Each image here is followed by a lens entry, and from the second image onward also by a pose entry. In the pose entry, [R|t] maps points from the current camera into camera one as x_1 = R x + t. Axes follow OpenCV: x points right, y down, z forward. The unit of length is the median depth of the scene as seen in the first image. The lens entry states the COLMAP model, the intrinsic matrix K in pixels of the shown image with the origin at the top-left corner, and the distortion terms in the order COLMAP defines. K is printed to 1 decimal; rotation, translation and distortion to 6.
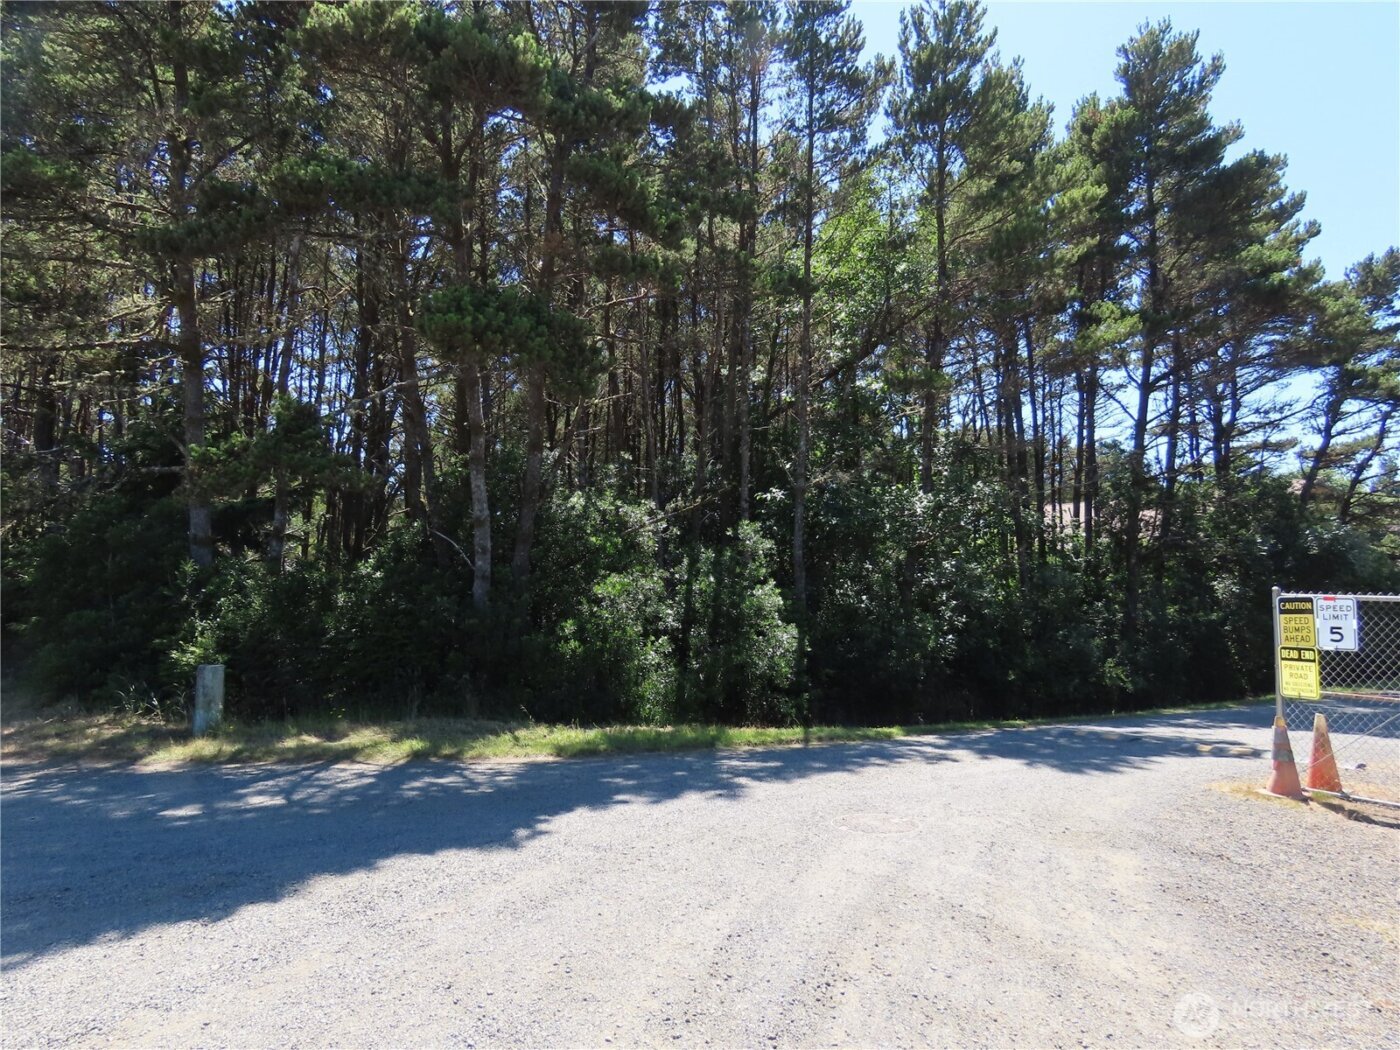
lens RADIAL K [[939.8, 0, 700.0], [0, 939.8, 525.7], [0, 0, 1]] dist [-0.018773, 0.000693]
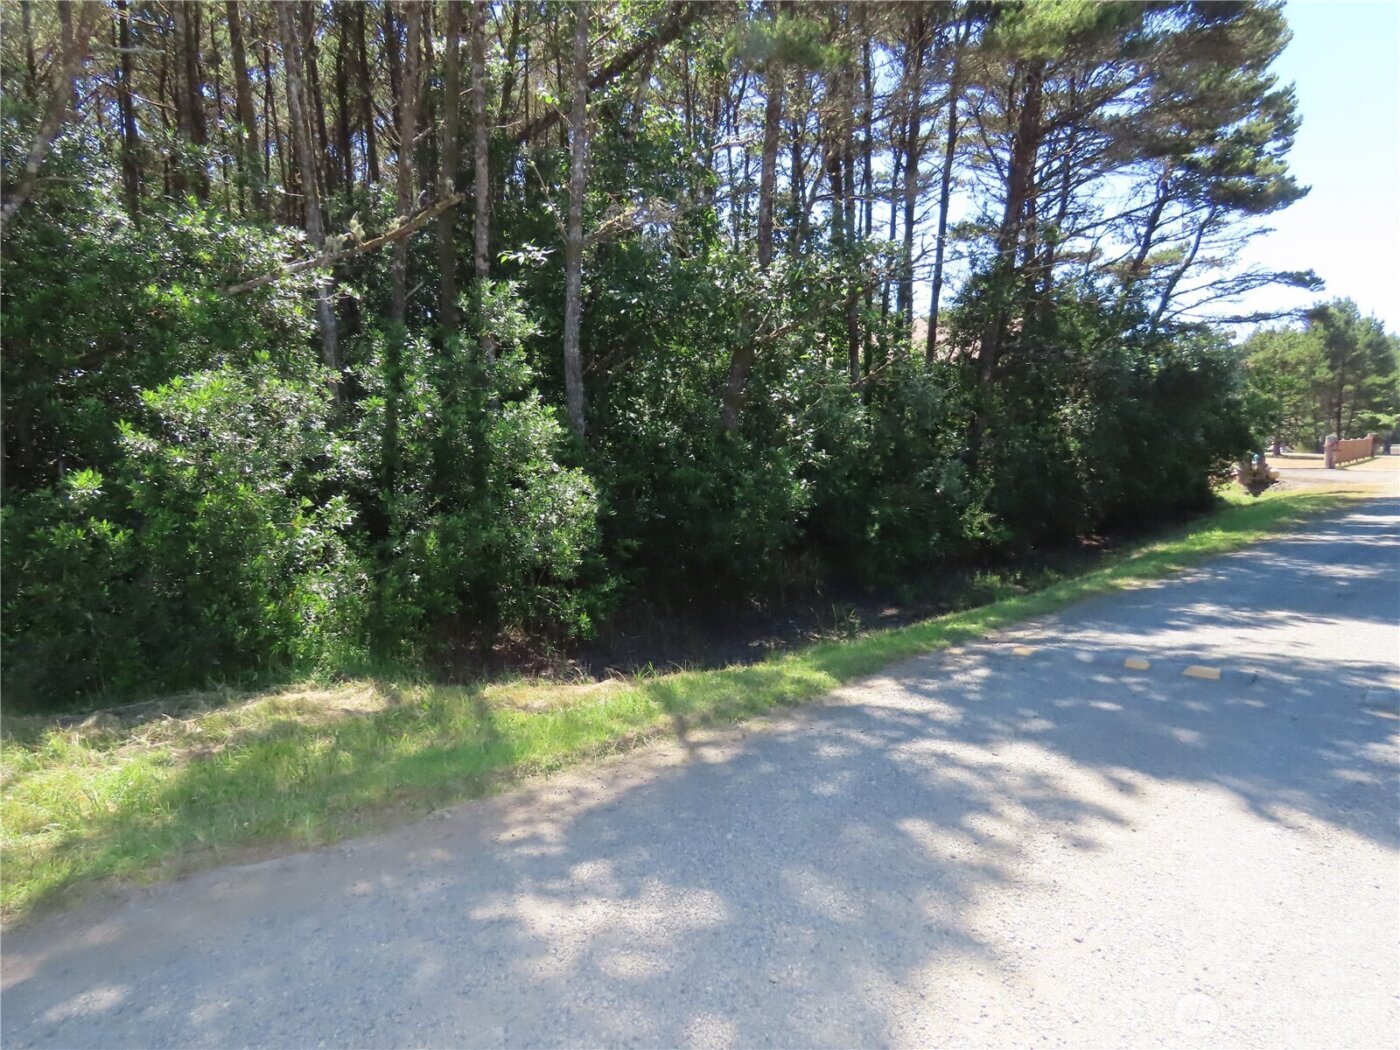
lens RADIAL K [[939.8, 0, 703.2], [0, 939.8, 524.5], [0, 0, 1]] dist [-0.018773, 0.000693]
pose [[0.957053, -0.035158, 0.287774, 0.006151], [-0.015088, 0.985234, 0.170545, 0.040094], [-0.289521, -0.167562, 0.942391, 0.435486]]
